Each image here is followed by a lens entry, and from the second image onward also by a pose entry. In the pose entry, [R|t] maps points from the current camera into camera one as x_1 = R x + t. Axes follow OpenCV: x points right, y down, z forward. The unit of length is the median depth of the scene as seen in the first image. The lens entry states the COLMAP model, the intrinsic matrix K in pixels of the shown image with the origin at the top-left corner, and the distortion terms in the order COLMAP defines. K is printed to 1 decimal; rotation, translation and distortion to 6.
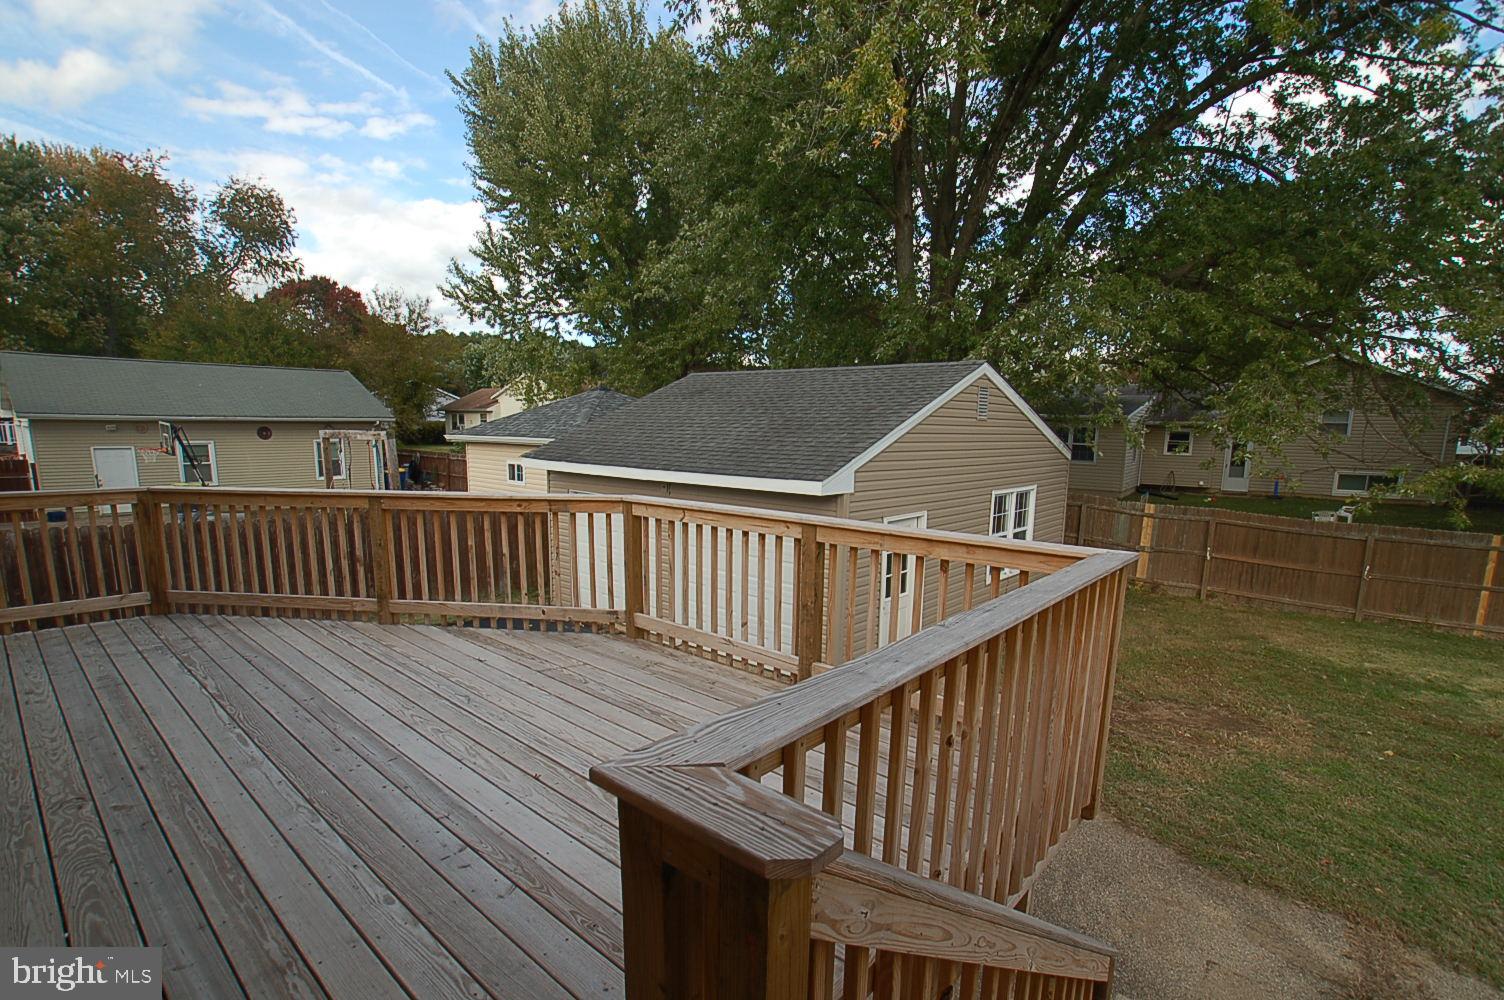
lens RADIAL K [[717.9, 0, 756.9], [0, 717.9, 547.2], [0, 0, 1]] dist [-0.065286, 0.026214]
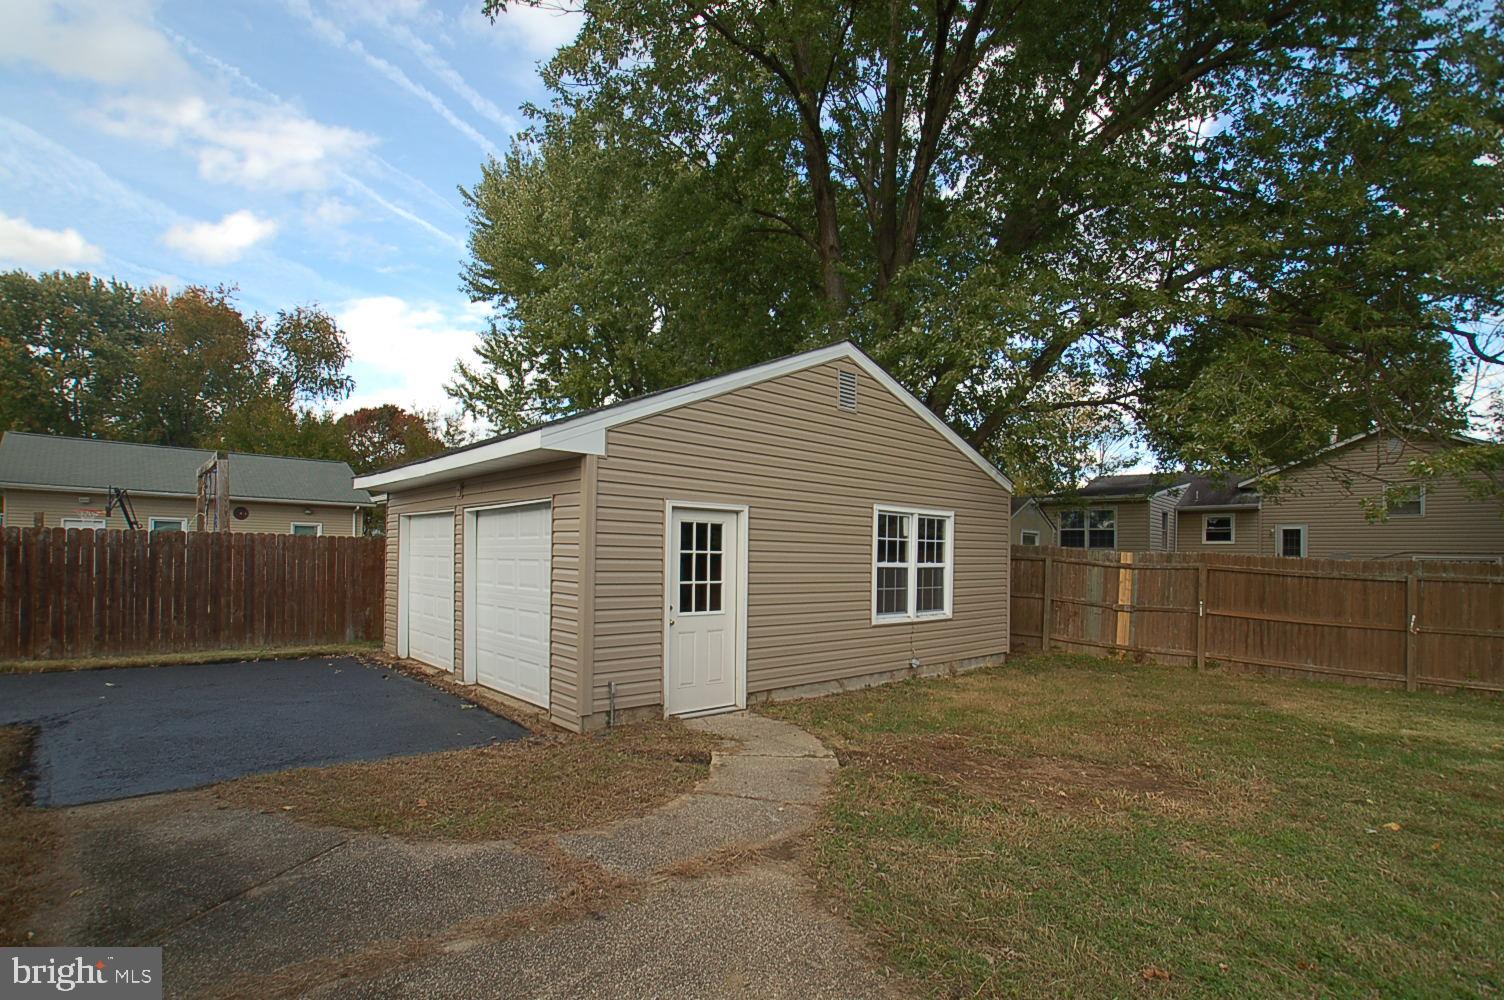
lens RADIAL K [[725.8, 0, 757.2], [0, 725.8, 551.4], [0, 0, 1]] dist [-0.061906, 0.025467]
pose [[0.995388, 0.001457, -0.095918, 0.231545], [-0.018568, 0.983901, -0.177745, 0.099351], [0.094115, 0.178706, 0.979391, 0.167846]]
